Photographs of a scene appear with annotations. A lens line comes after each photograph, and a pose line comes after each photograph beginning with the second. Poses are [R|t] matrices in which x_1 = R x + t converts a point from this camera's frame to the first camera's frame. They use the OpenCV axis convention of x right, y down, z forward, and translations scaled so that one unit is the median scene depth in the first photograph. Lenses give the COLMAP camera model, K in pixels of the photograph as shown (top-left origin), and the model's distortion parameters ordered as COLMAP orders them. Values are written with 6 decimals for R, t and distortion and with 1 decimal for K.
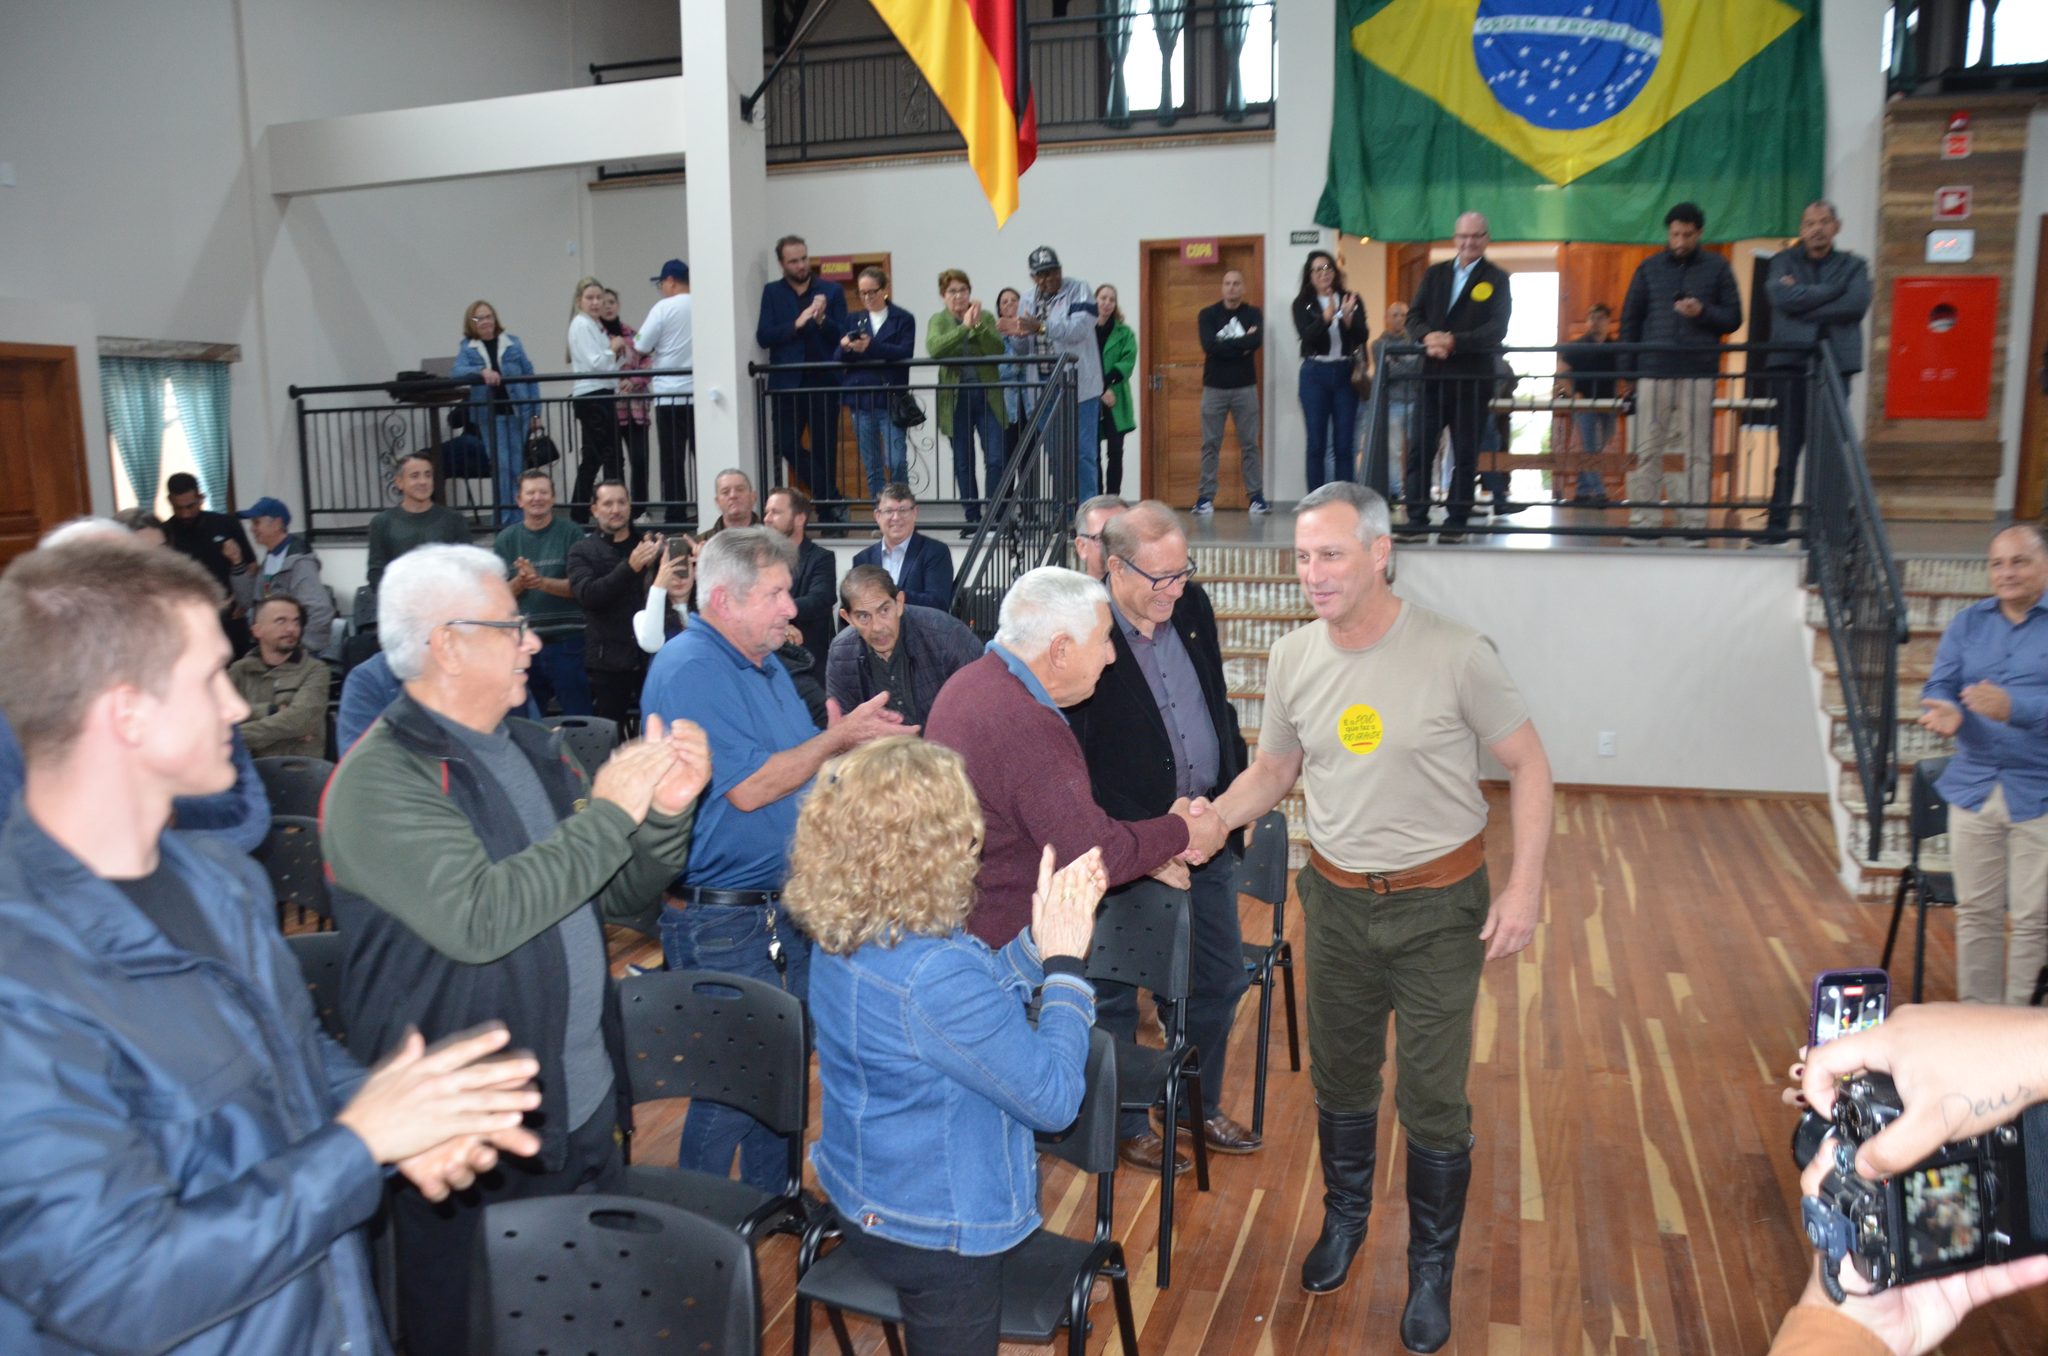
lens RADIAL K [[1610.8, 0, 1029.7], [0, 1610.8, 741.4], [0, 0, 1]] dist [-0.168420, 0.134843]
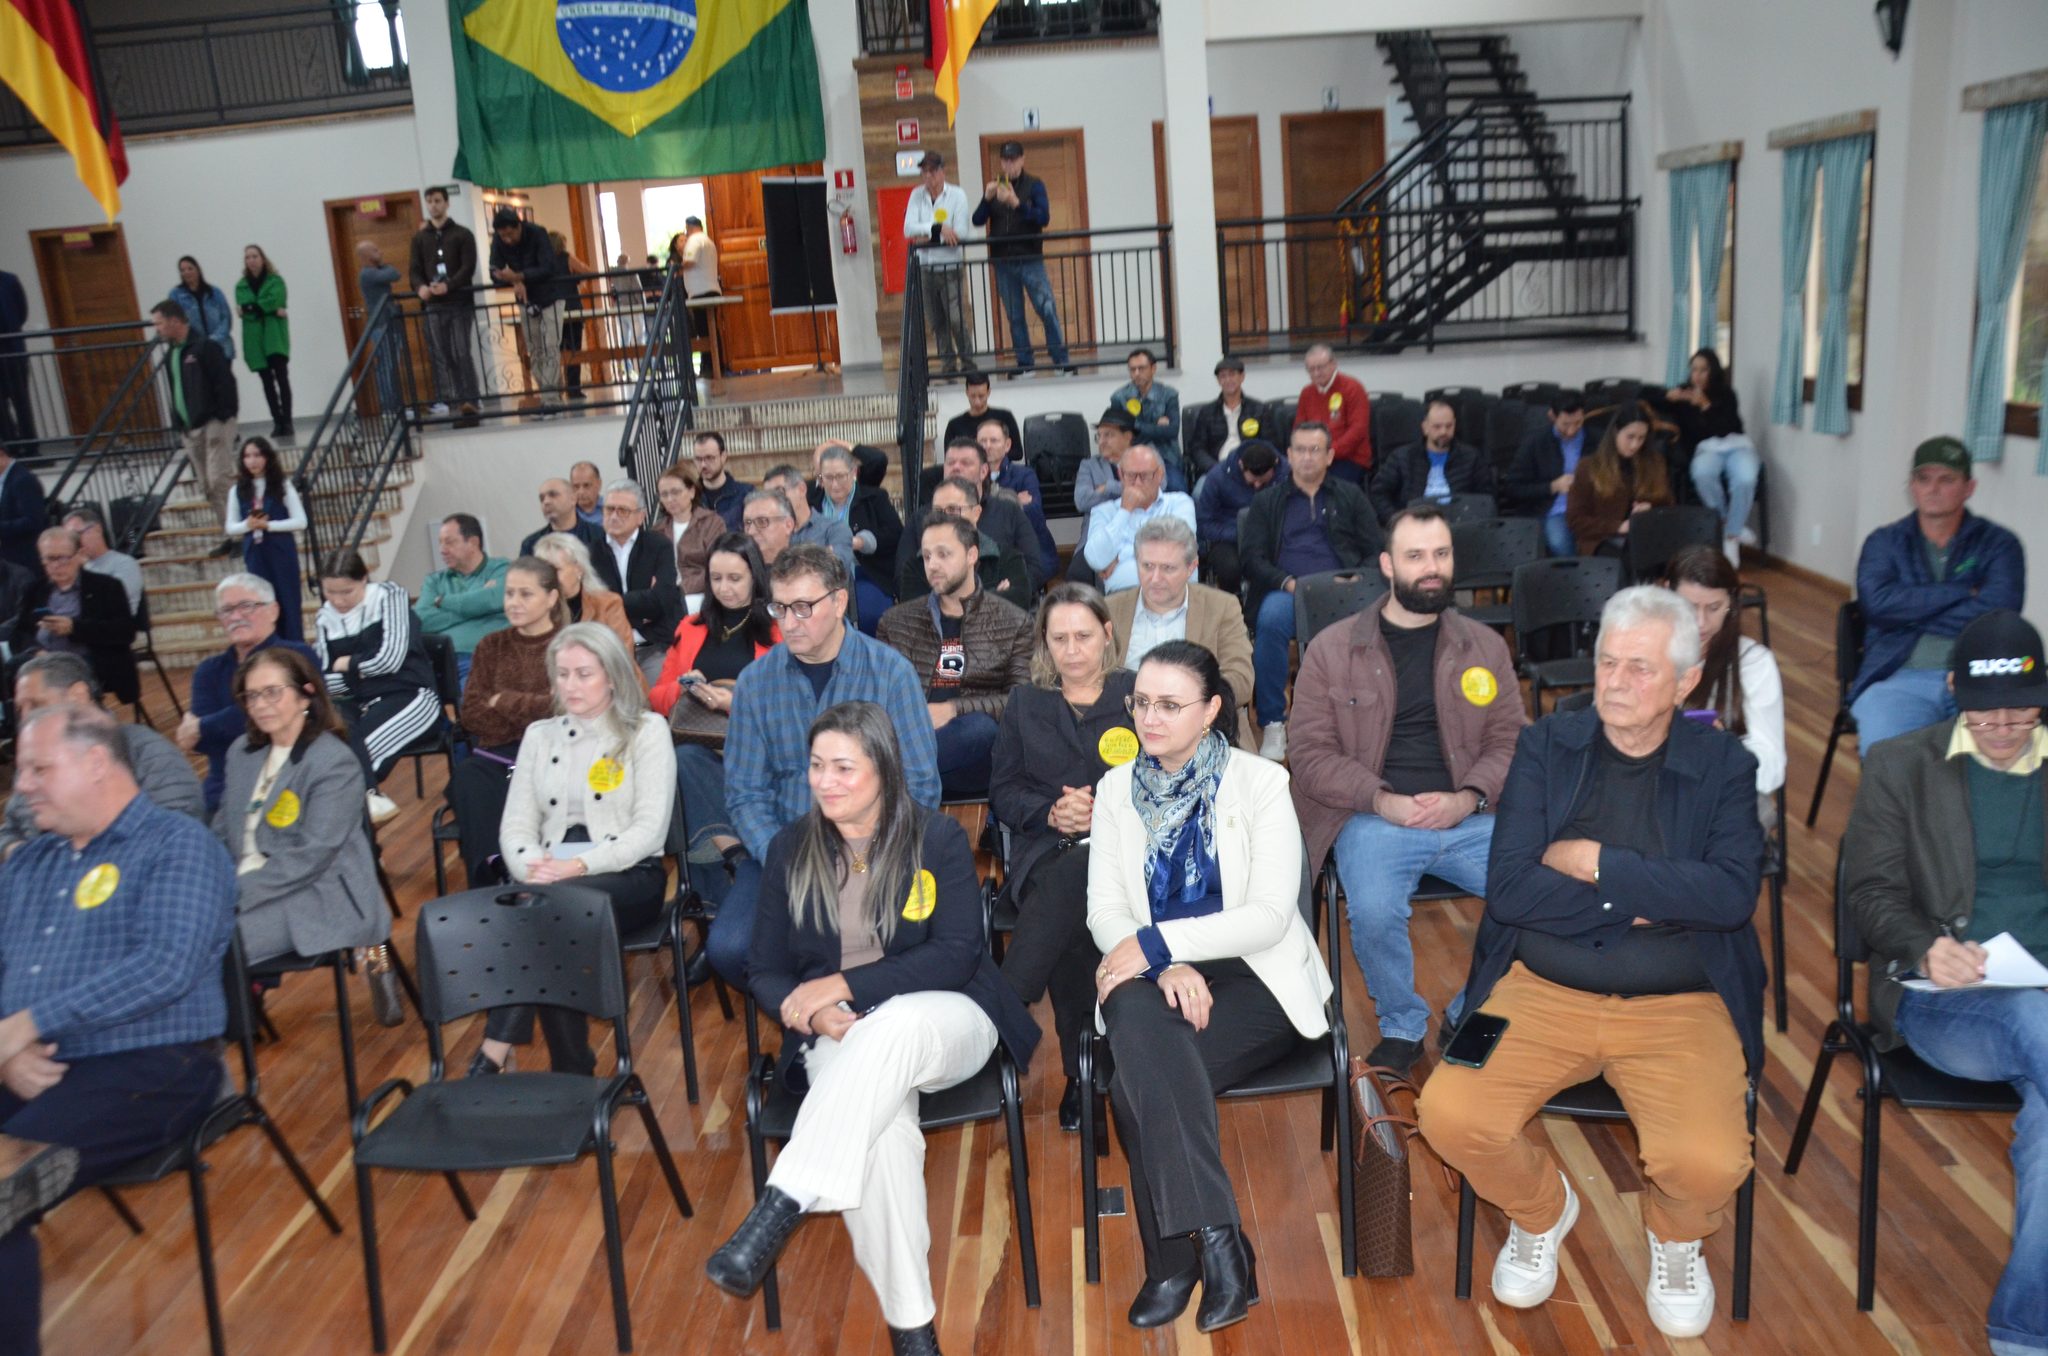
lens RADIAL K [[1610.8, 0, 1029.7], [0, 1610.8, 741.4], [0, 0, 1]] dist [-0.168420, 0.134843]
pose [[0.961152, -0.131468, 0.242700, 0.293057], [0.112103, 0.989428, 0.092006, 0.062573], [-0.252230, -0.061224, 0.965728, -0.390438]]
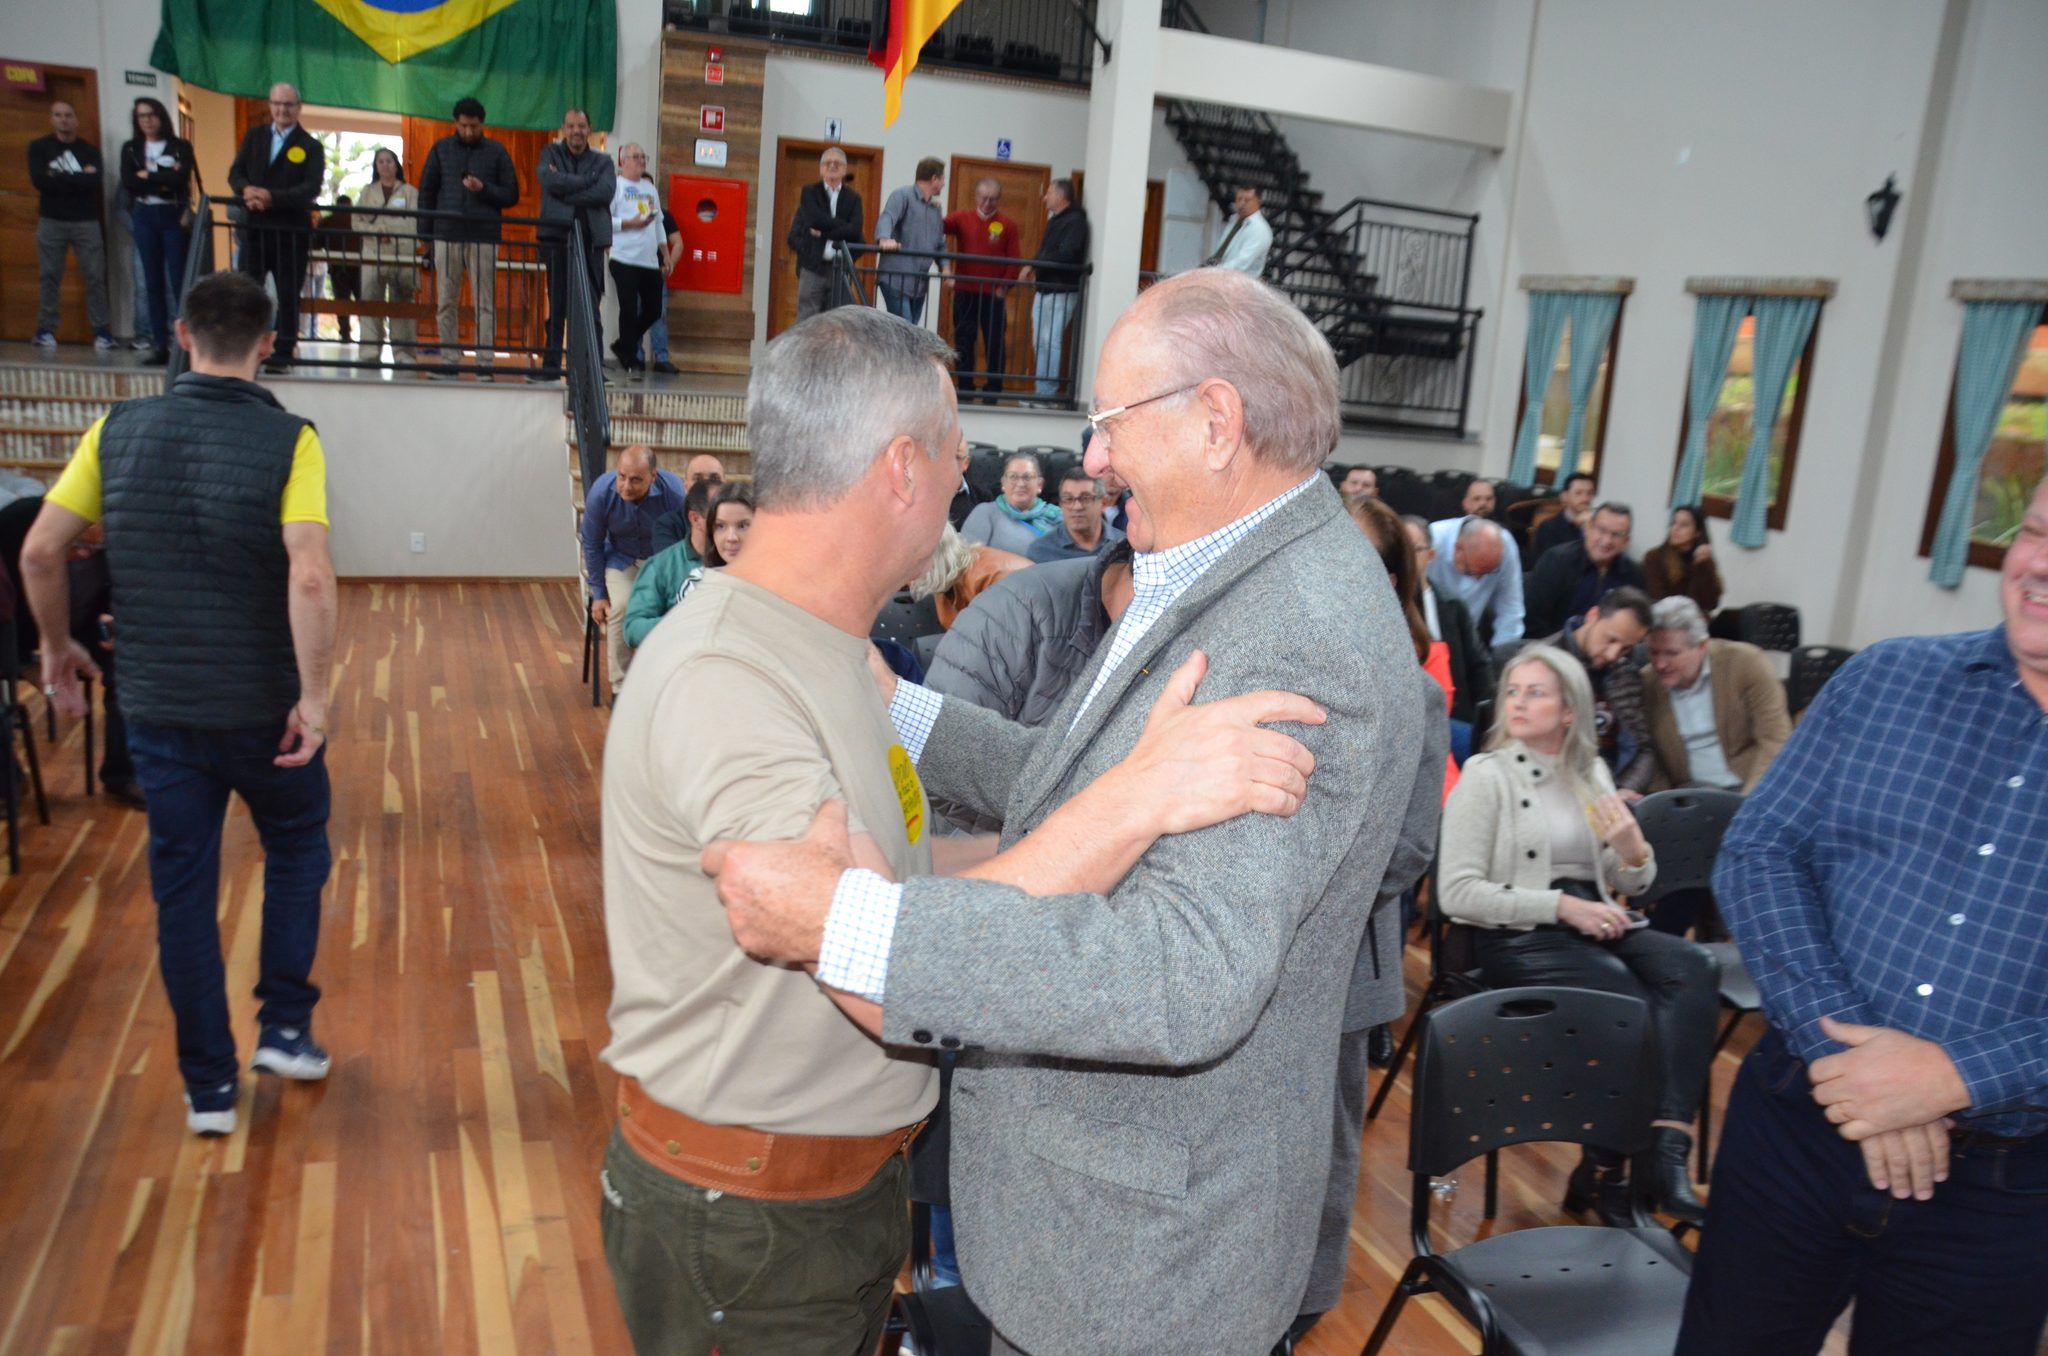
lens RADIAL K [[1610.8, 0, 1029.7], [0, 1610.8, 741.4], [0, 0, 1]] dist [-0.168420, 0.134843]
pose [[0.793405, -0.078357, 0.603630, -0.002589], [0.028313, 0.995357, 0.091992, 0.042894], [-0.608036, -0.055896, 0.791939, -0.194464]]
